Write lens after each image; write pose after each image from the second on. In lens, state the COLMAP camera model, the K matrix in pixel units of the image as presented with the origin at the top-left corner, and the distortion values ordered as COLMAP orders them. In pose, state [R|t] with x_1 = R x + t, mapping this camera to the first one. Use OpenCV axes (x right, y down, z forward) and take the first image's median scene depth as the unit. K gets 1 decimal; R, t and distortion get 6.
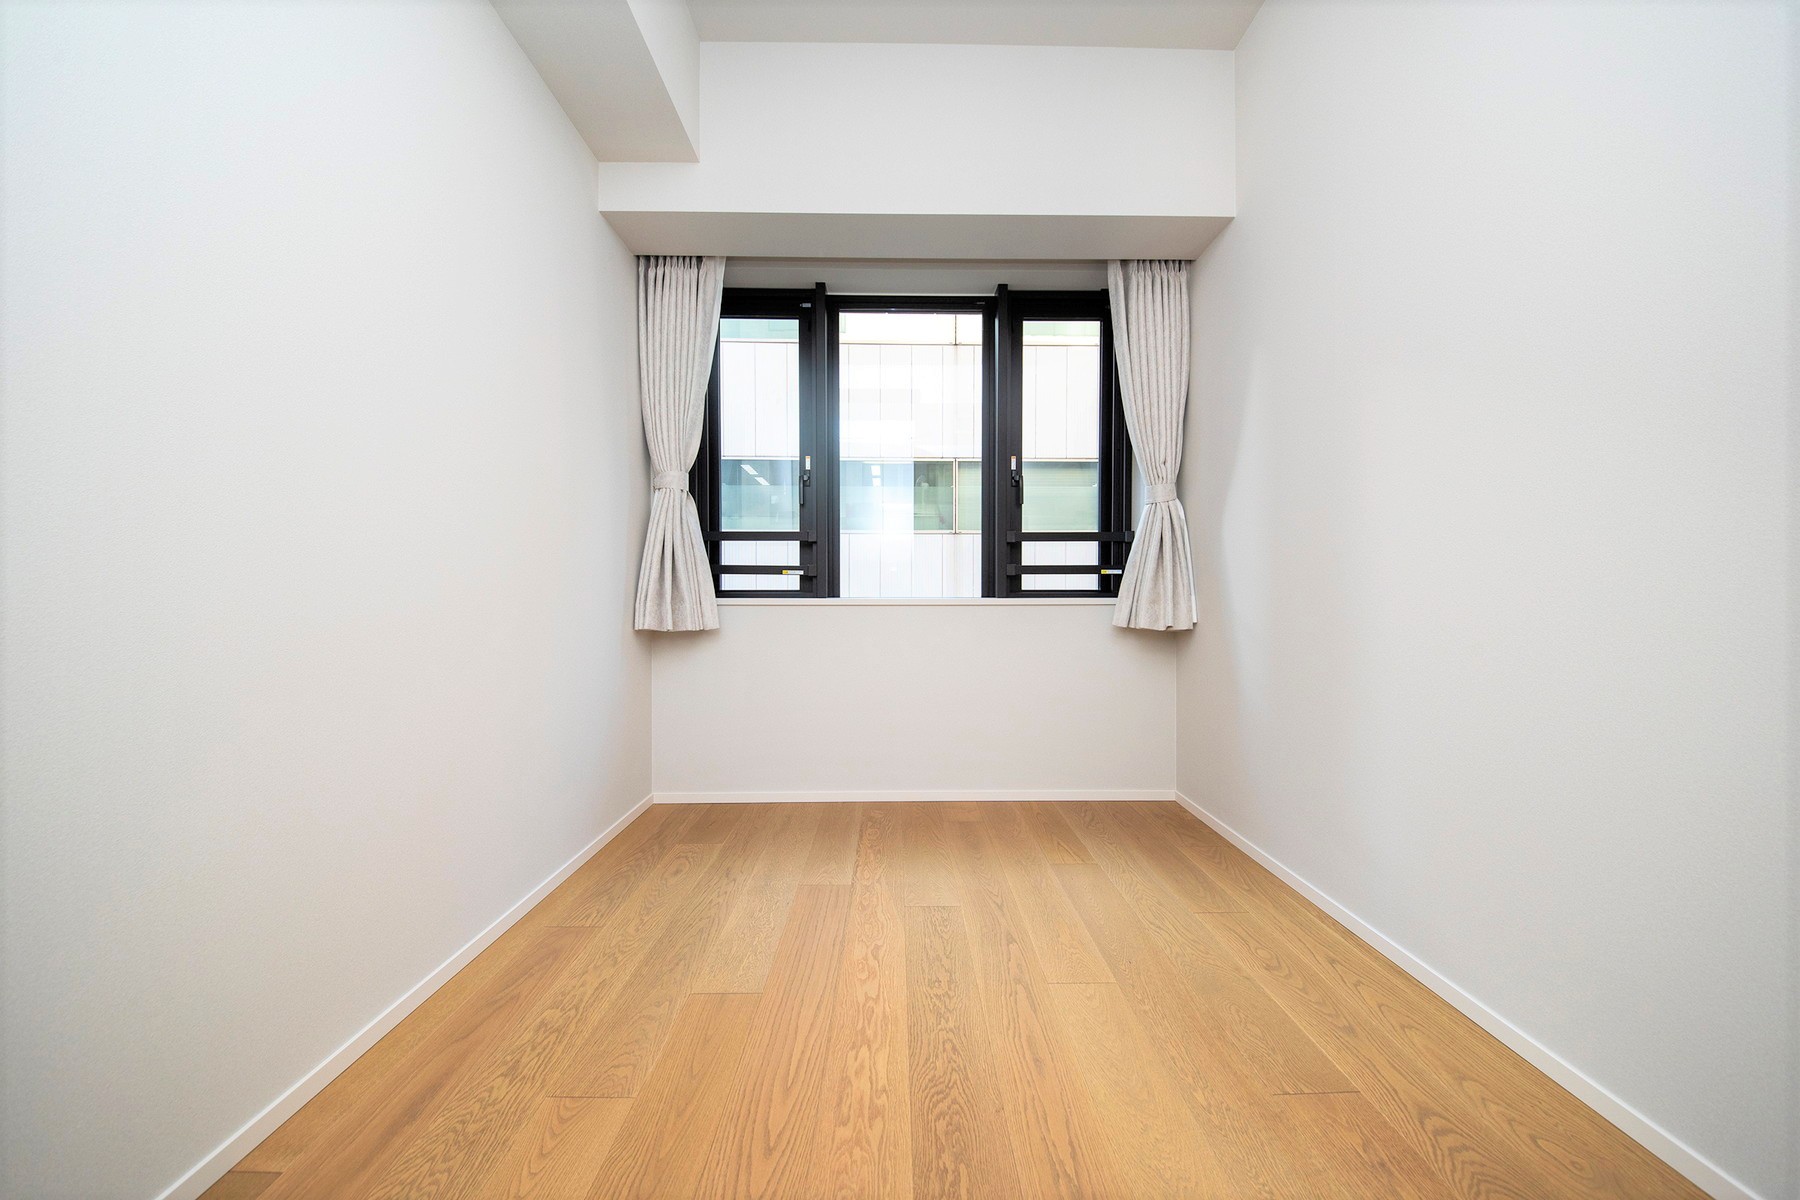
lens RADIAL K [[626.5, 0, 900.4], [0, 626.5, 572.0], [0, 0, 1]] dist [0.075956, 0.000003]
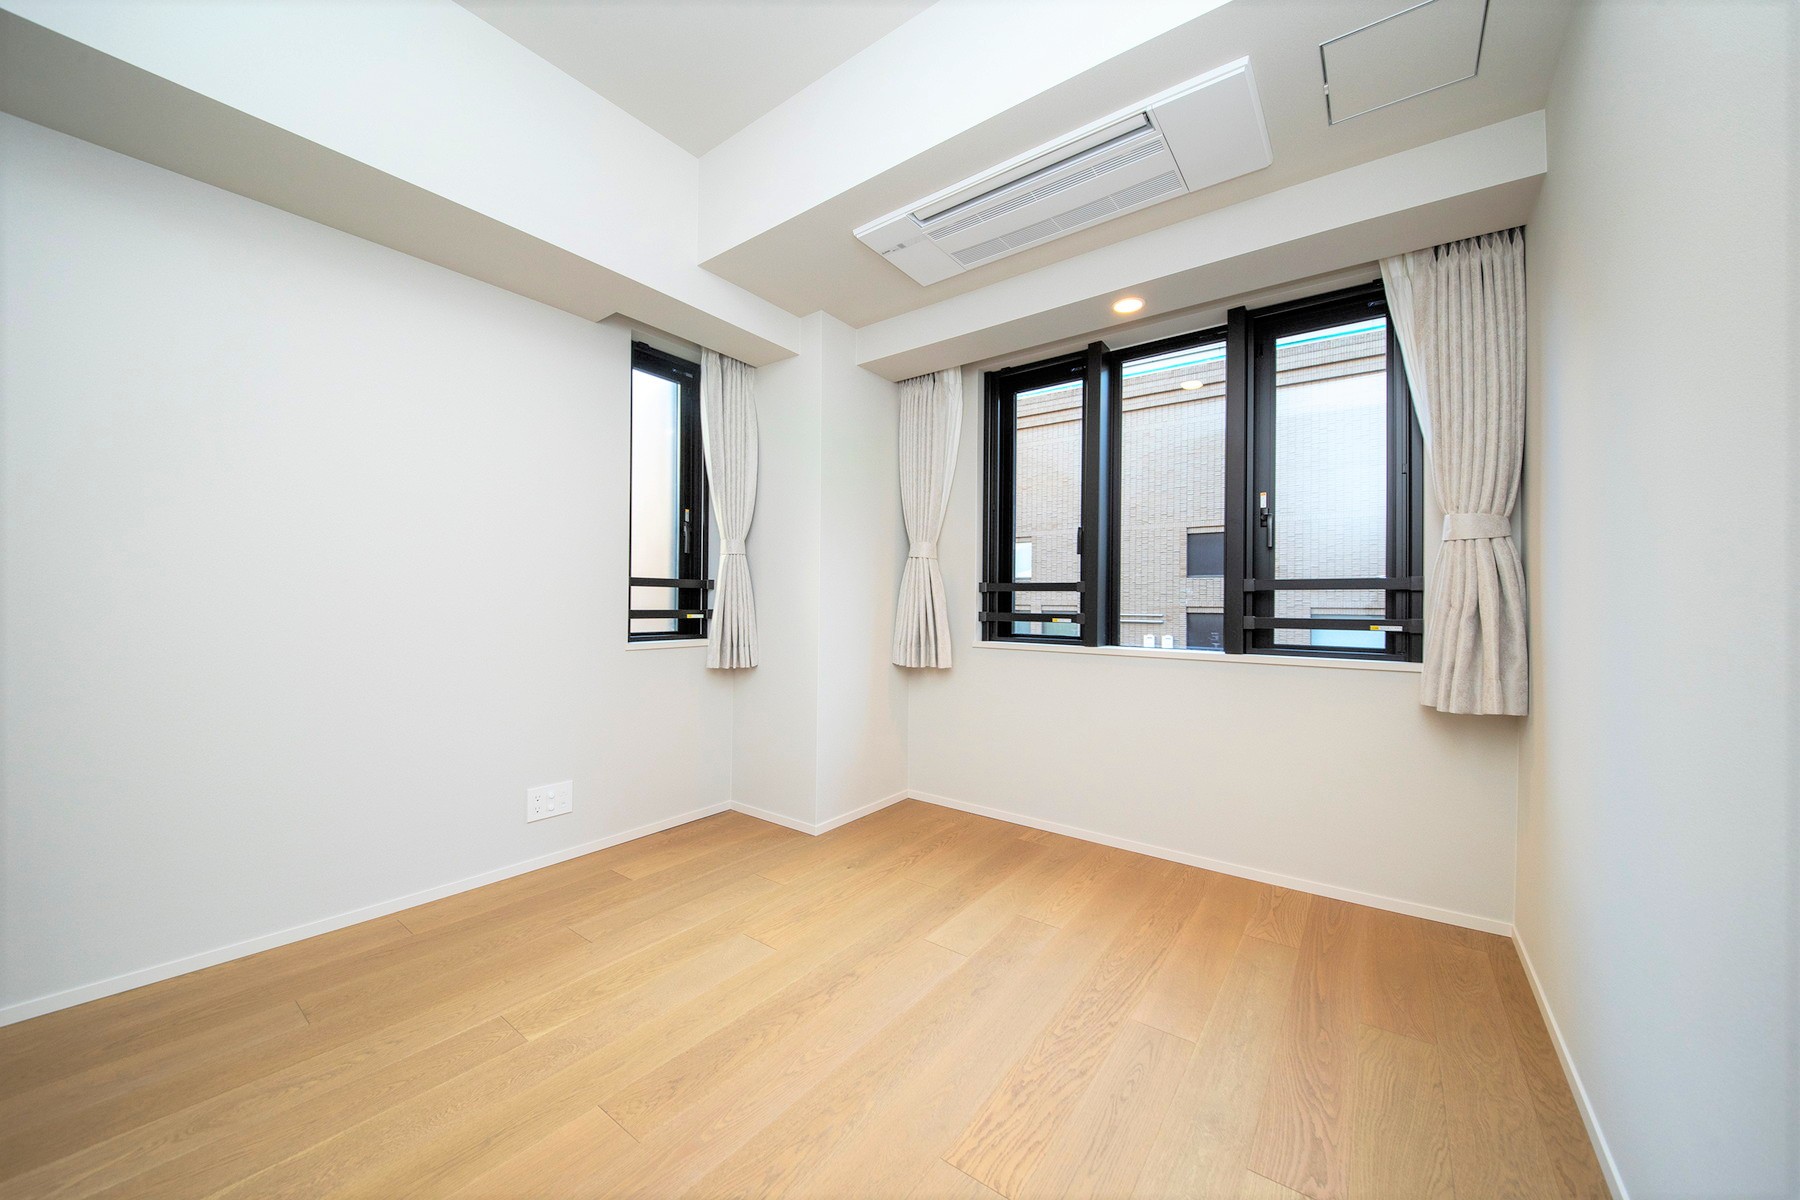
lens RADIAL K [[639.6, 0, 900.0], [0, 639.6, 600.0], [0, 0, 1]] dist [0.000119, 0.000008]
pose [[0.786495, 0.002960, -0.617589, 0.335519], [-0.024447, 0.999354, -0.026342, 0.000704], [0.617112, 0.035816, 0.786060, 0.001289]]
